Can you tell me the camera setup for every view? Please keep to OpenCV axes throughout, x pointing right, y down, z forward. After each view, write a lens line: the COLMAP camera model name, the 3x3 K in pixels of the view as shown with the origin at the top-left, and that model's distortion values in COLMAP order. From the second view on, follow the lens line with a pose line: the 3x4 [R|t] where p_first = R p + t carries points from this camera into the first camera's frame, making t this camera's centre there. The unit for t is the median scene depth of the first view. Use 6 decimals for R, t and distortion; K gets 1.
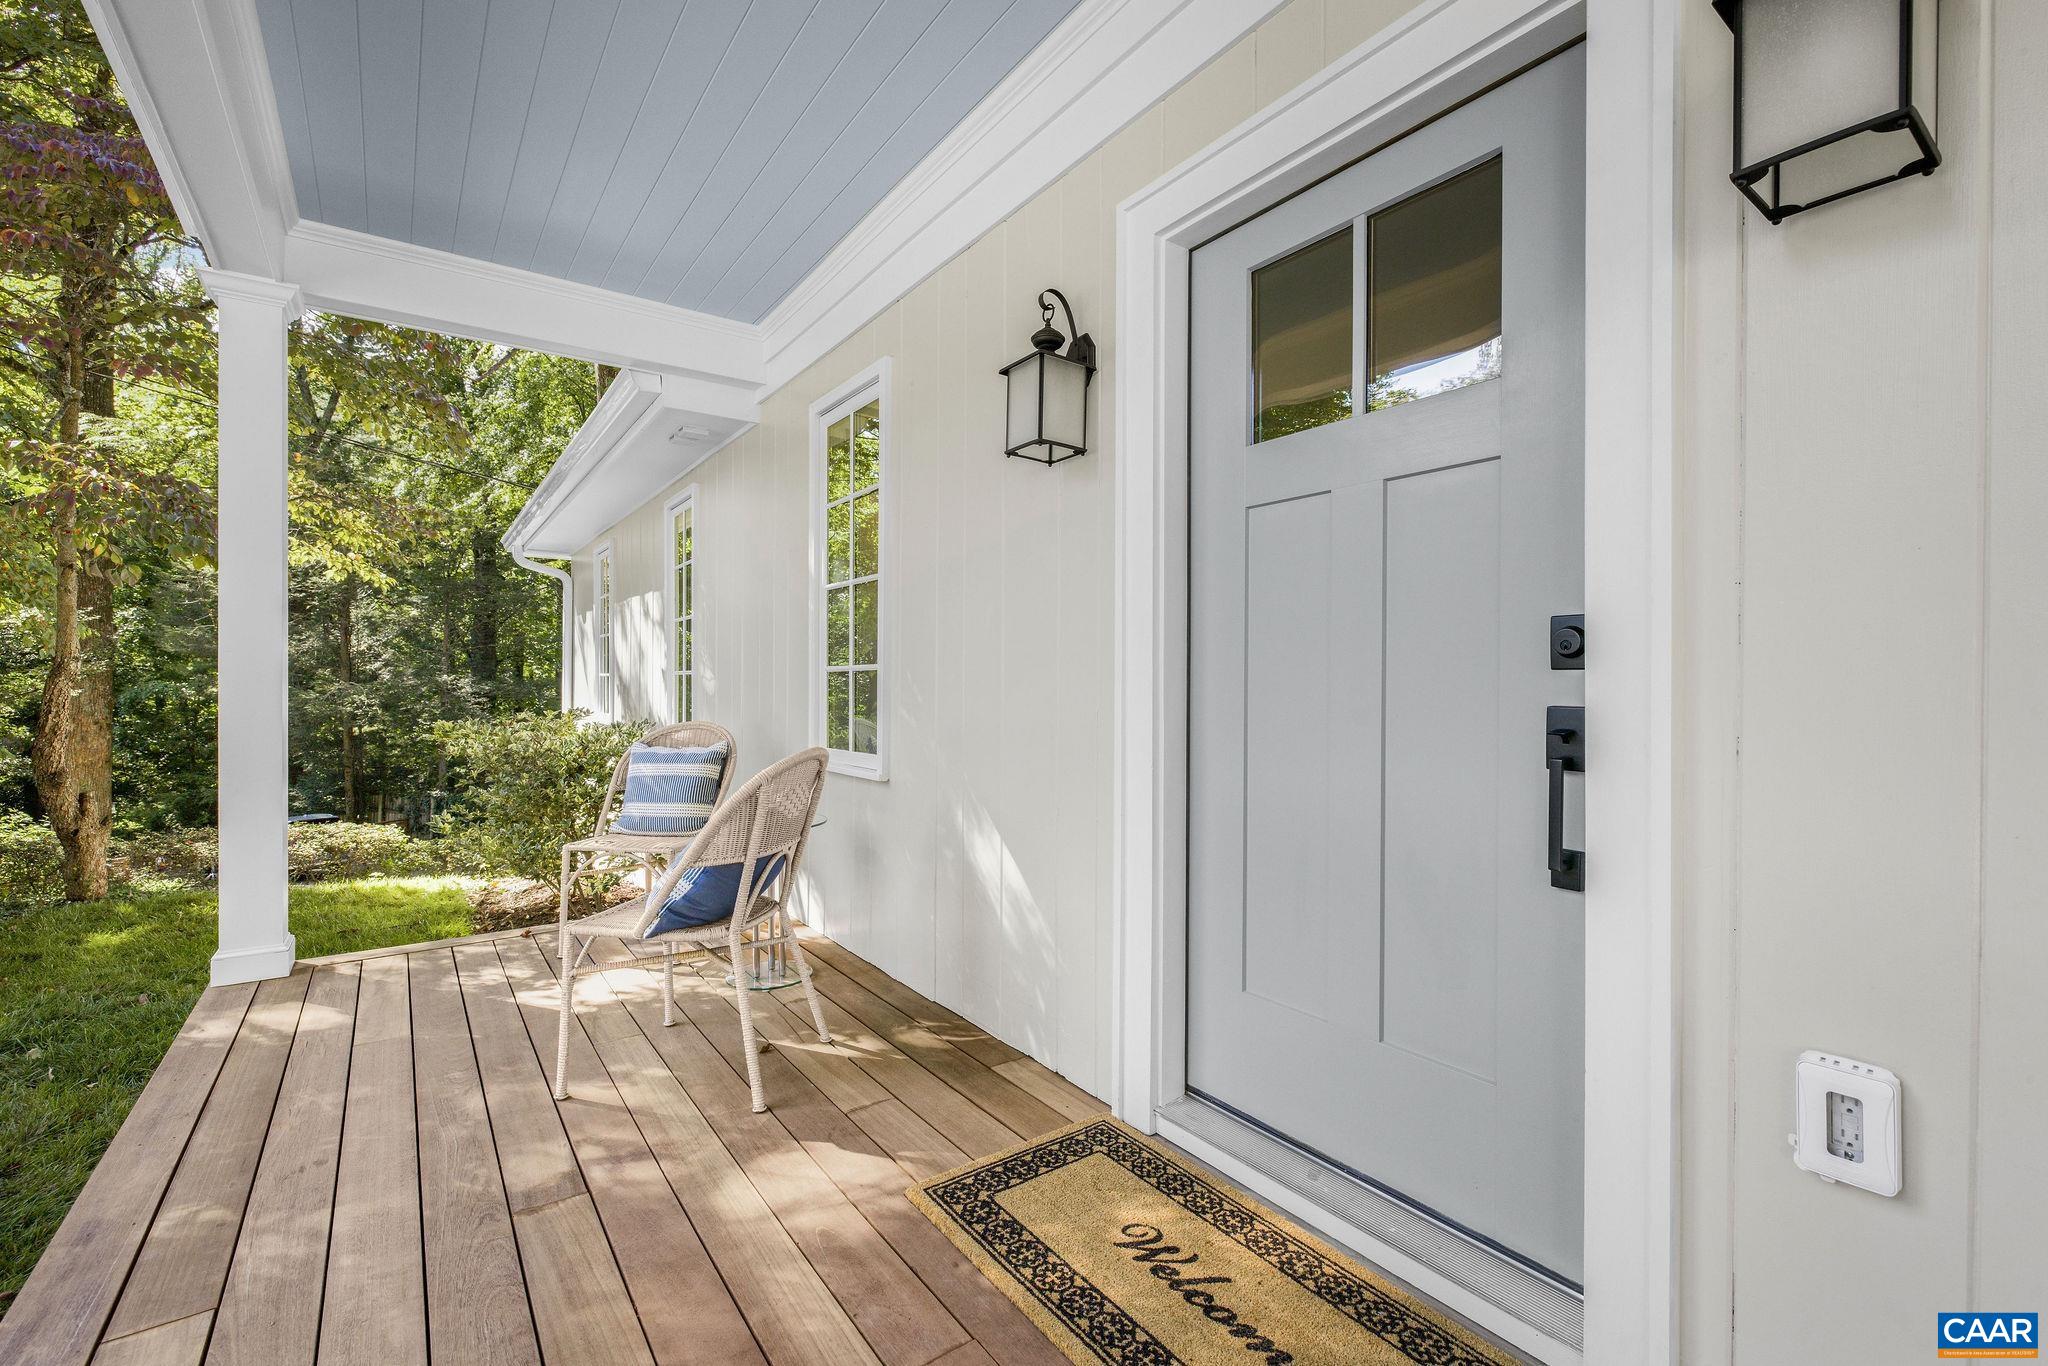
lens RADIAL K [[874.7, 0, 1029.3], [0, 874.7, 688.3], [0, 0, 1]] dist [-0.003034, -0.000113]
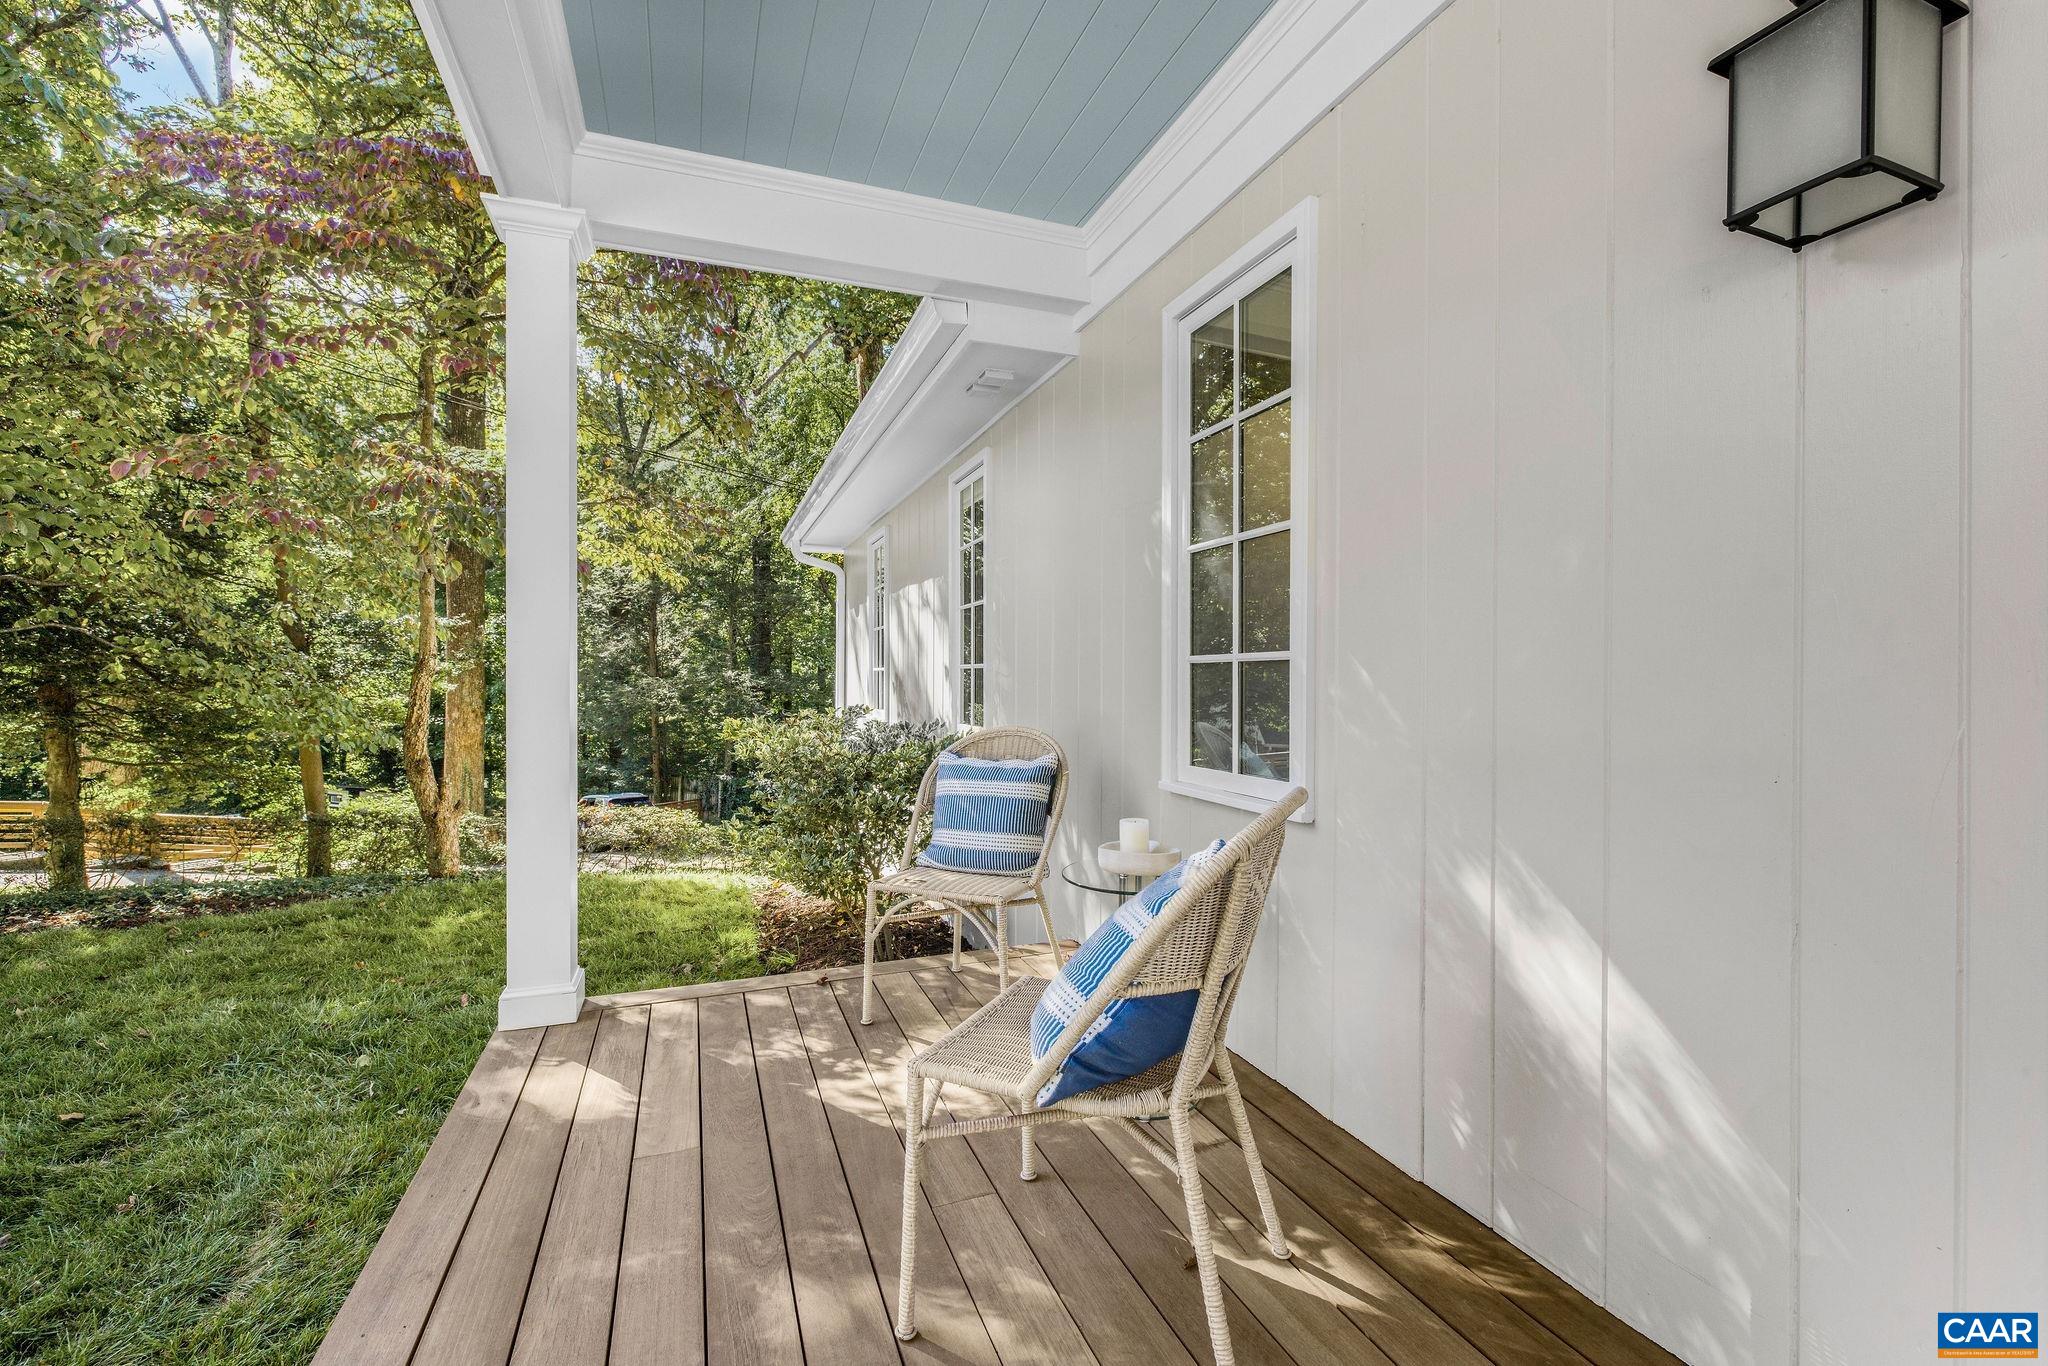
lens RADIAL K [[874.7, 0, 1025.4], [0, 874.7, 682.3], [0, 0, 1]] dist [-0.003034, -0.000113]
pose [[0.965635, -0.000113, -0.259900, -0.163474], [0.000104, 1.000000, -0.000050, -0.002388], [0.259900, 0.000021, 0.965635, 0.234091]]
